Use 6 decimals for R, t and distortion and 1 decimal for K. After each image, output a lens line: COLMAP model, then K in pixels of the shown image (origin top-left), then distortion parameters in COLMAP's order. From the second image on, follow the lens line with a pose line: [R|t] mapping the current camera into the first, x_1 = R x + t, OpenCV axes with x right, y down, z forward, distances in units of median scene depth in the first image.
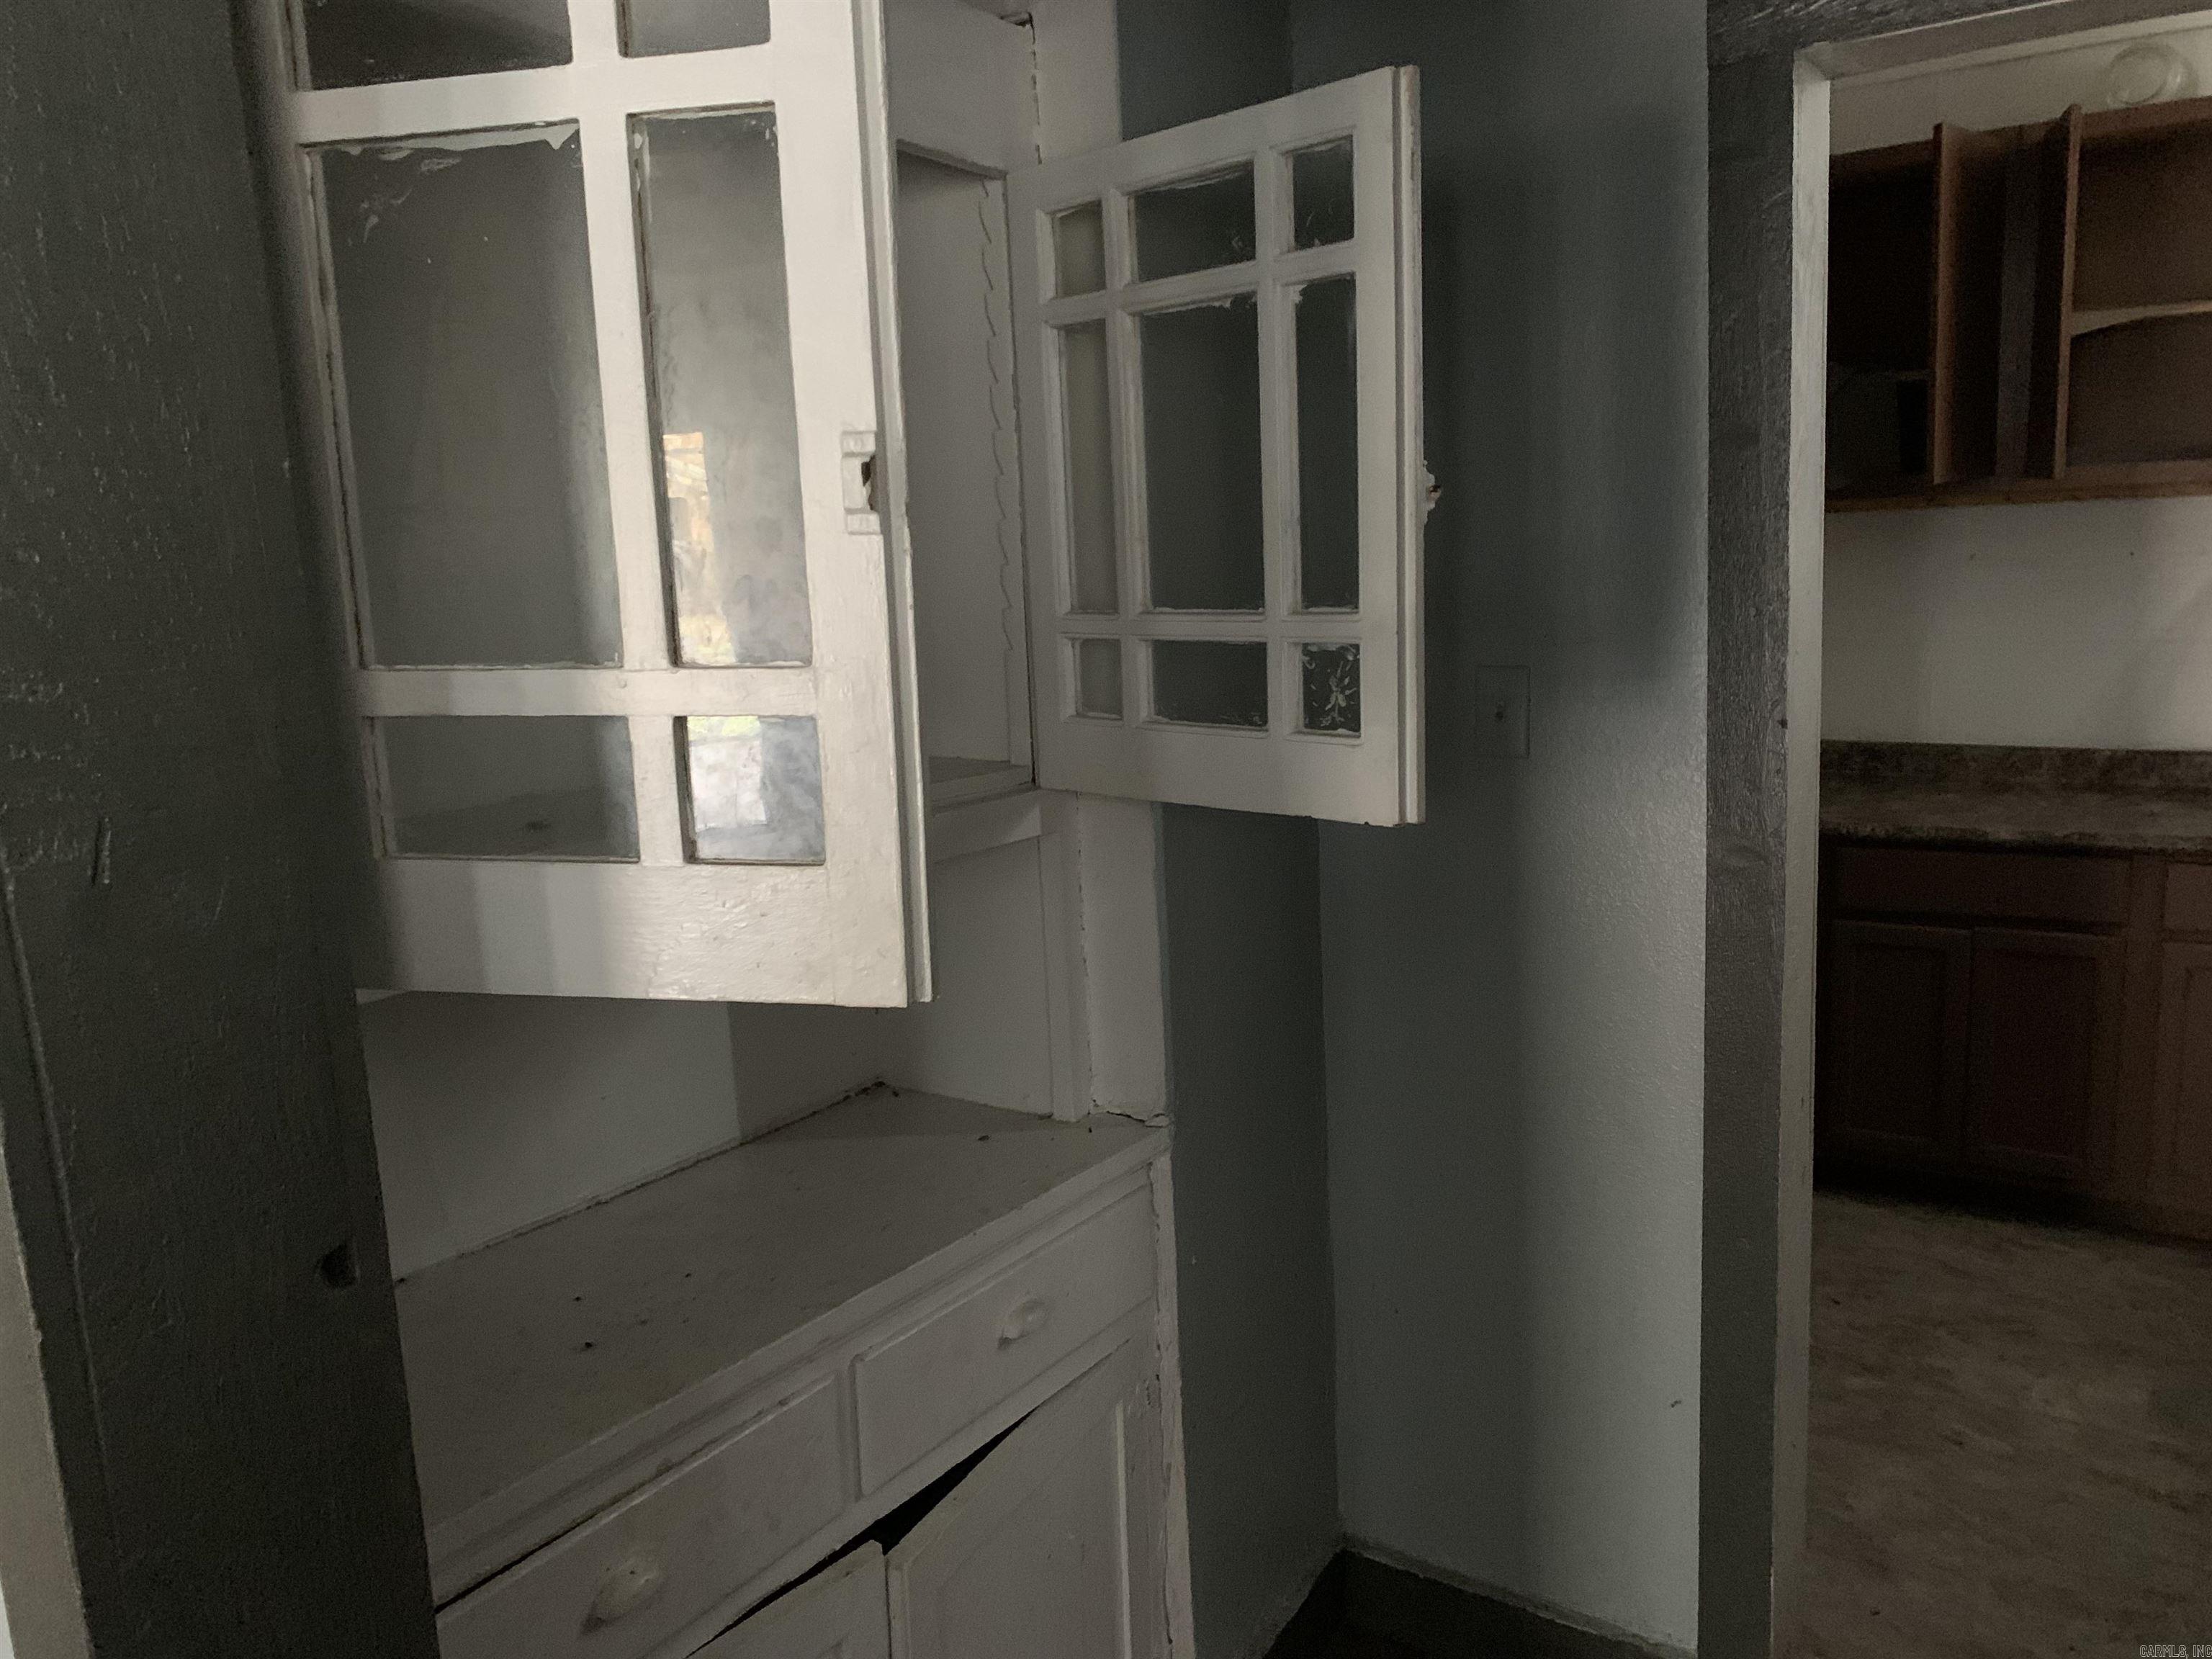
lens RADIAL K [[1681.3, 0, 1089.2], [0, 1681.3, 829.0], [0, 0, 1]] dist [0.034177, -0.004477]
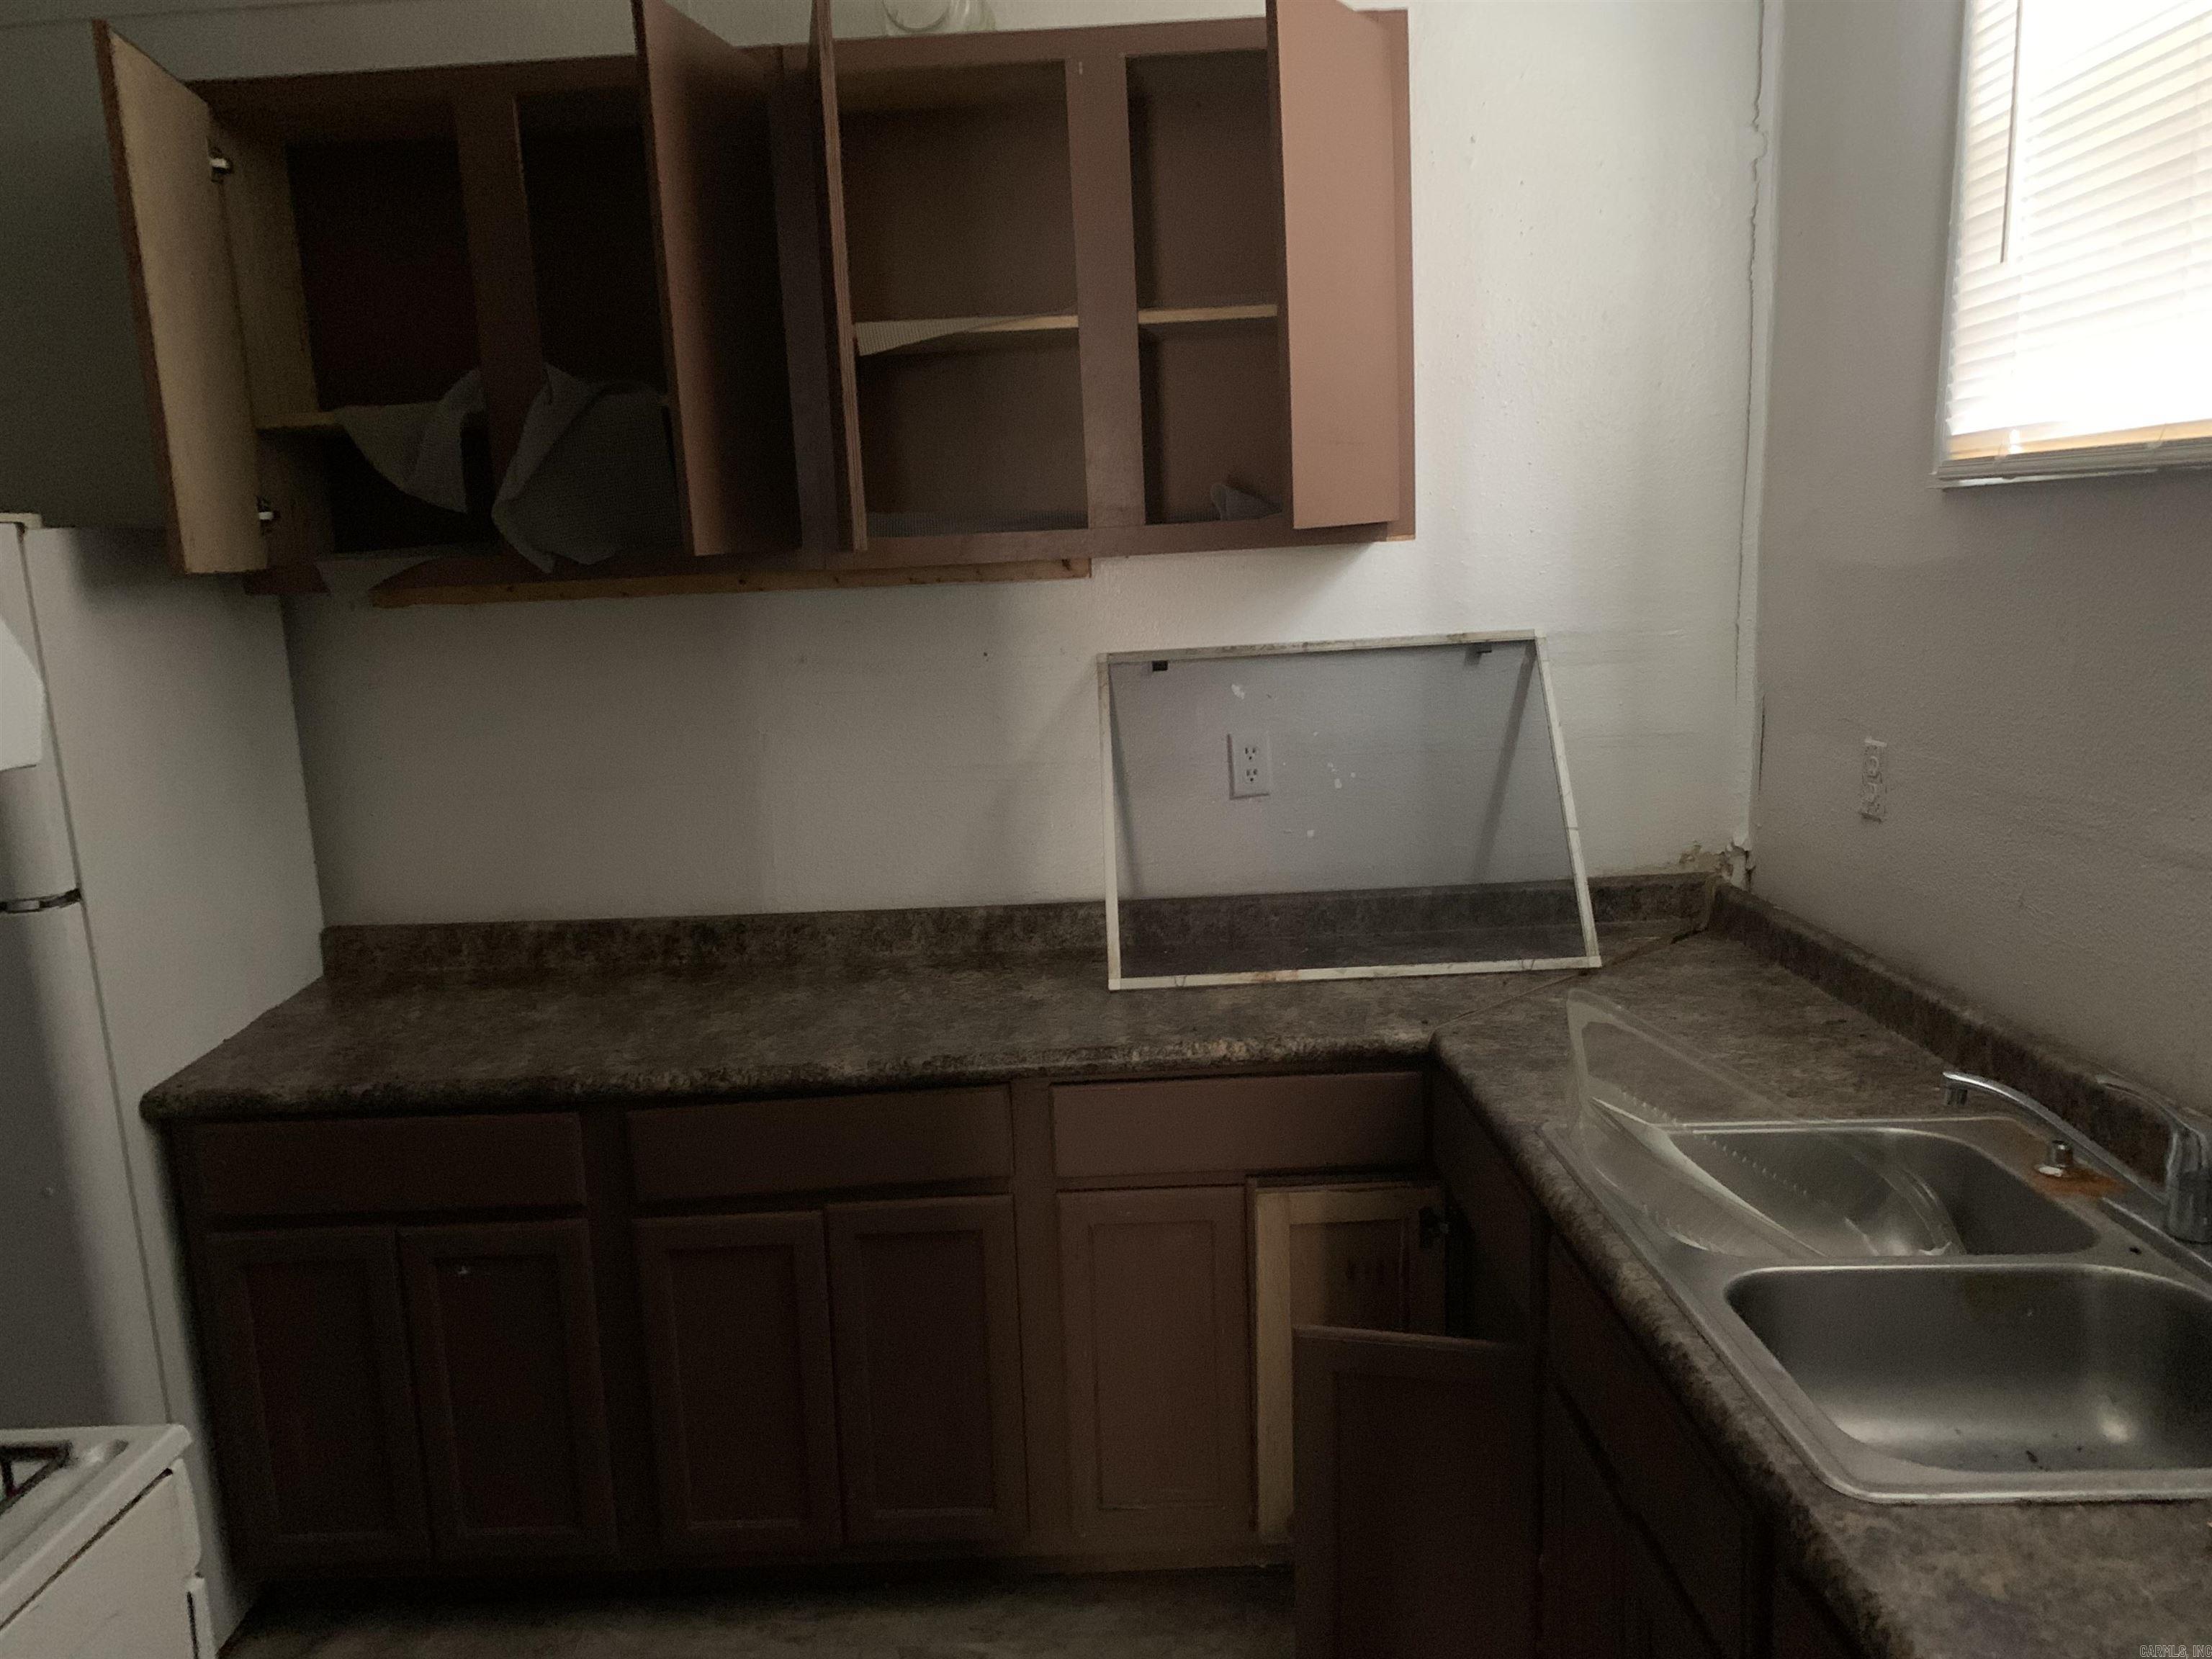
lens RADIAL K [[1687.2, 0, 1102.7], [0, 1687.2, 809.6], [0, 0, 1]] dist [0.010545, -0.006239]
pose [[0.841508, -0.066544, 0.536130, 0.257902], [0.096876, 0.994886, -0.028573, -0.067783], [-0.531487, 0.075983, 0.843651, 0.352974]]
